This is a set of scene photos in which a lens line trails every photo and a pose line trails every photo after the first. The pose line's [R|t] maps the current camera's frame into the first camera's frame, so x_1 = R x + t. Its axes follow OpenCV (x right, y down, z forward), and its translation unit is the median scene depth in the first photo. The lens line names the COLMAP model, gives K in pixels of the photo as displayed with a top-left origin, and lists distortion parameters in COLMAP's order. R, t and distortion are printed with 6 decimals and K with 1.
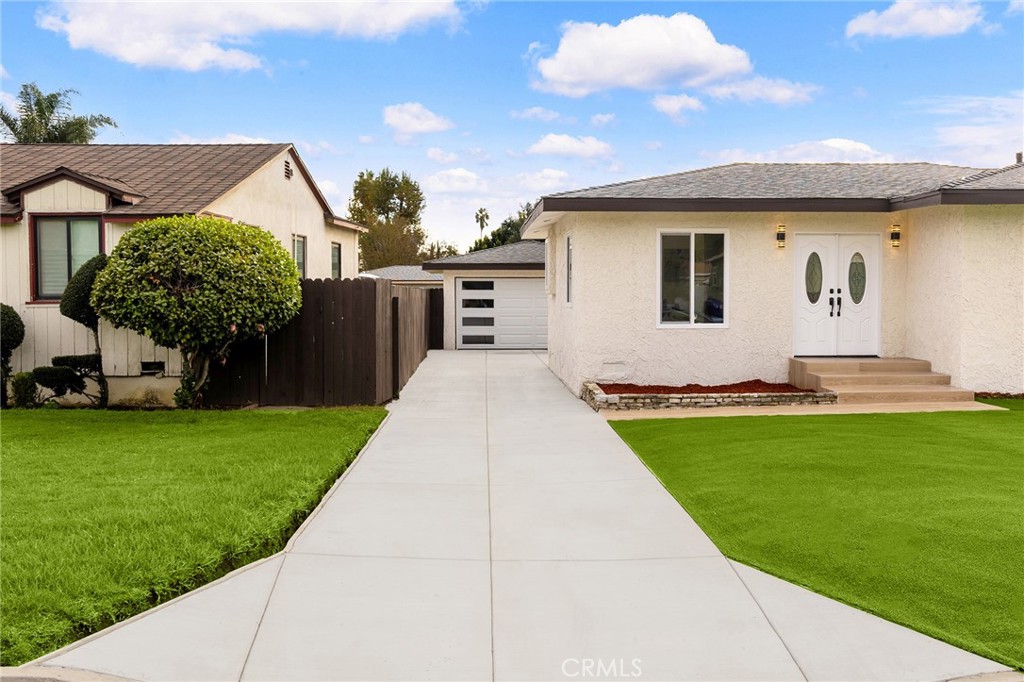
lens RADIAL K [[1062.8, 0, 512.0], [0, 1062.8, 341.0], [0, 0, 1]] dist [0.000603, 0.001466]
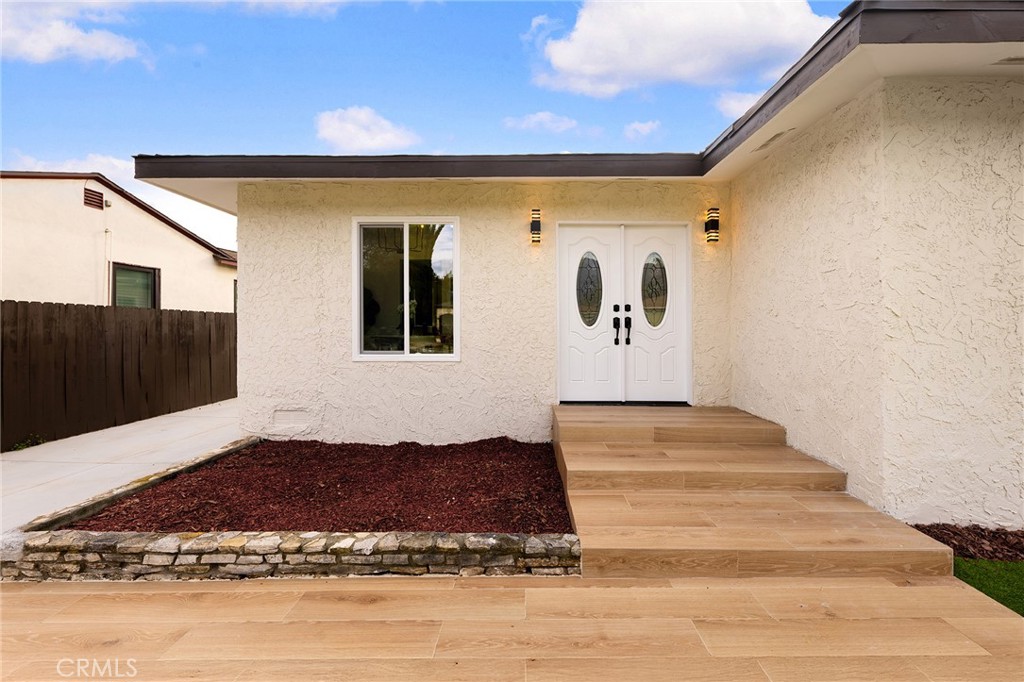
lens RADIAL K [[372.0, 0, 513.7], [0, 372.0, 326.2], [0, 0, 1]] dist [-0.000371, -0.000217]
pose [[0.994160, 0.001574, -0.107905, 0.266245], [-0.007366, 0.998552, -0.053296, -0.022158], [0.107665, 0.053779, 0.992732, 0.769664]]
